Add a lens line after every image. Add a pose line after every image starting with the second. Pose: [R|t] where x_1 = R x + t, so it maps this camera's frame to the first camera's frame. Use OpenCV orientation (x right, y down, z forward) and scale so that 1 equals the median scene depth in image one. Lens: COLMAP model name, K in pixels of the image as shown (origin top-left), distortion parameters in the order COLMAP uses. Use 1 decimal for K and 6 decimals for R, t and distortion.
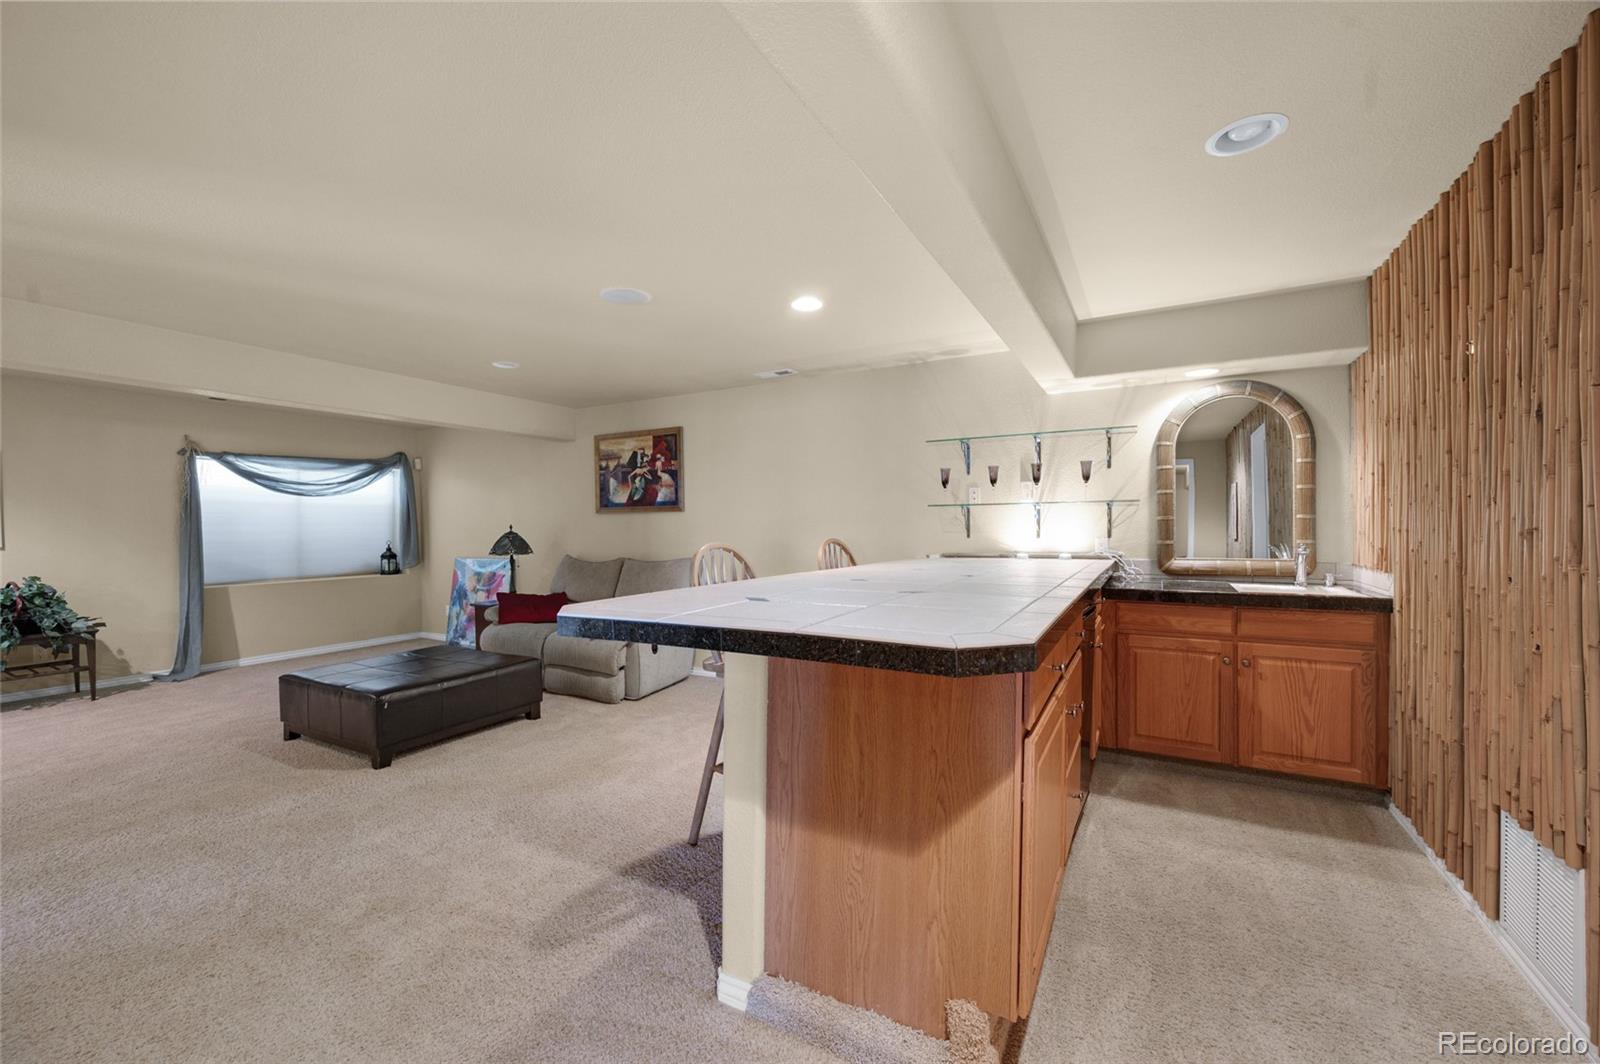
lens RADIAL K [[628.1, 0, 800.2], [0, 628.1, 526.3], [0, 0, 1]] dist [-0.000264, -0.000292]
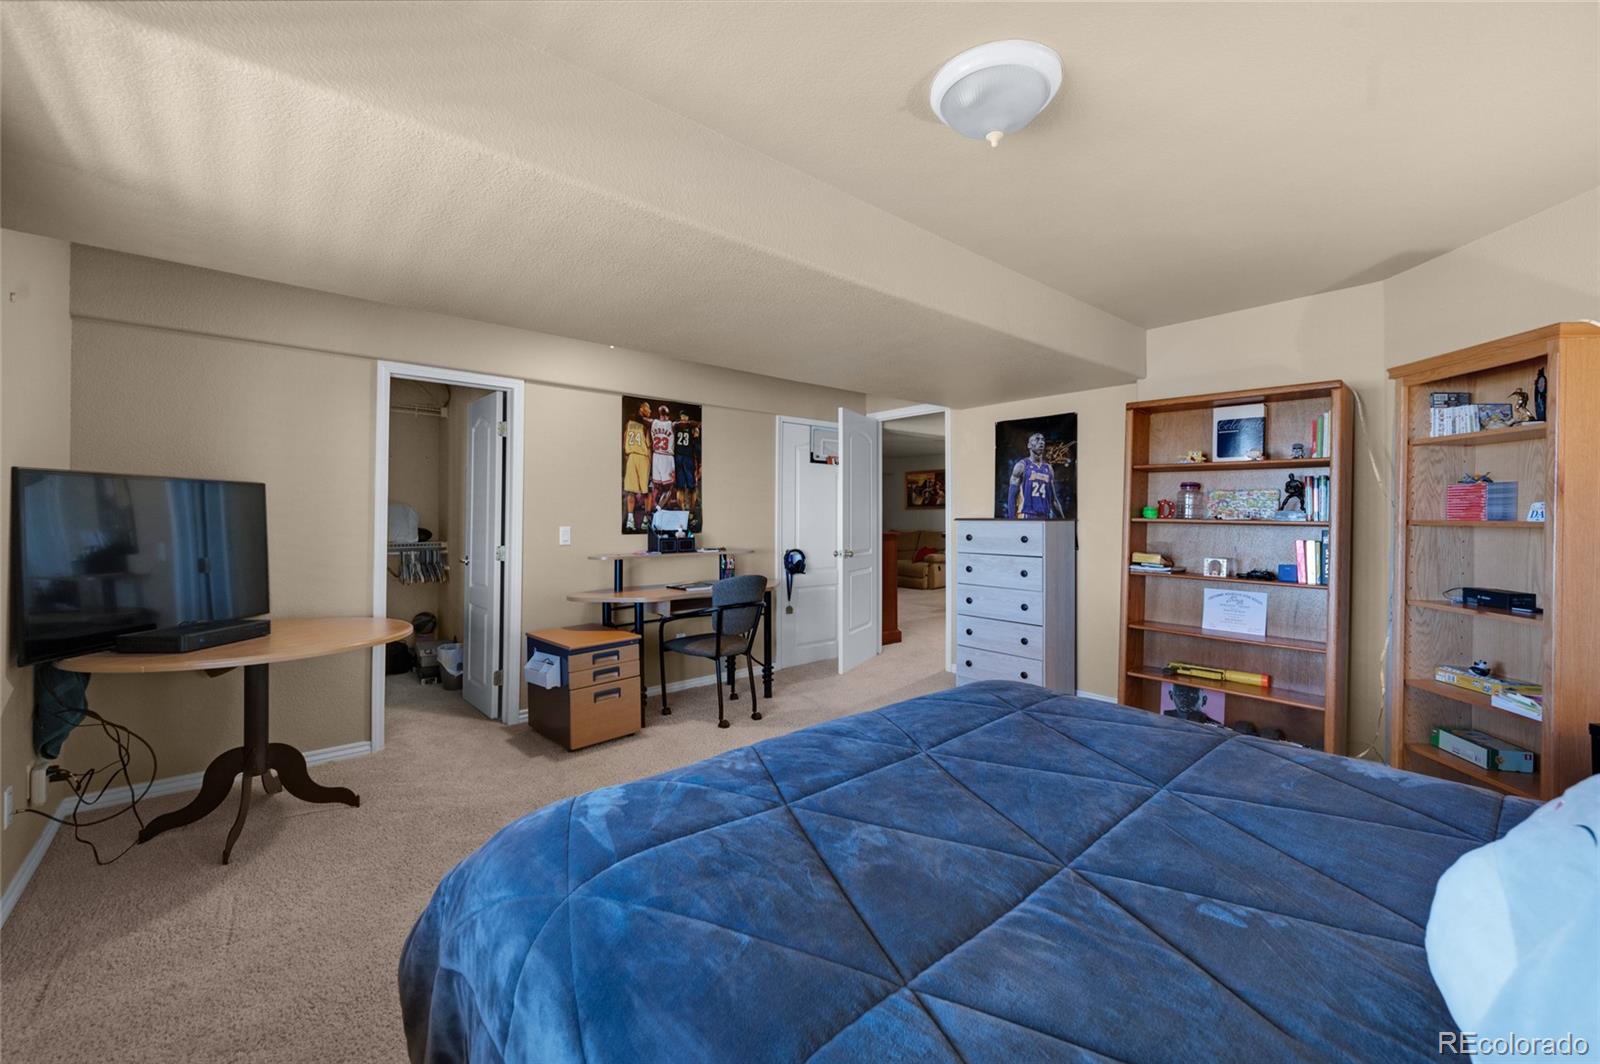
lens RADIAL K [[628.1, 0, 801.3], [0, 628.1, 523.9], [0, 0, 1]] dist [-0.000264, -0.000292]
pose [[0.939399, 0.009527, -0.342692, 0.065383], [-0.007520, 0.999946, 0.007186, 0.014903], [0.342742, -0.004173, 0.939420, -1.103309]]
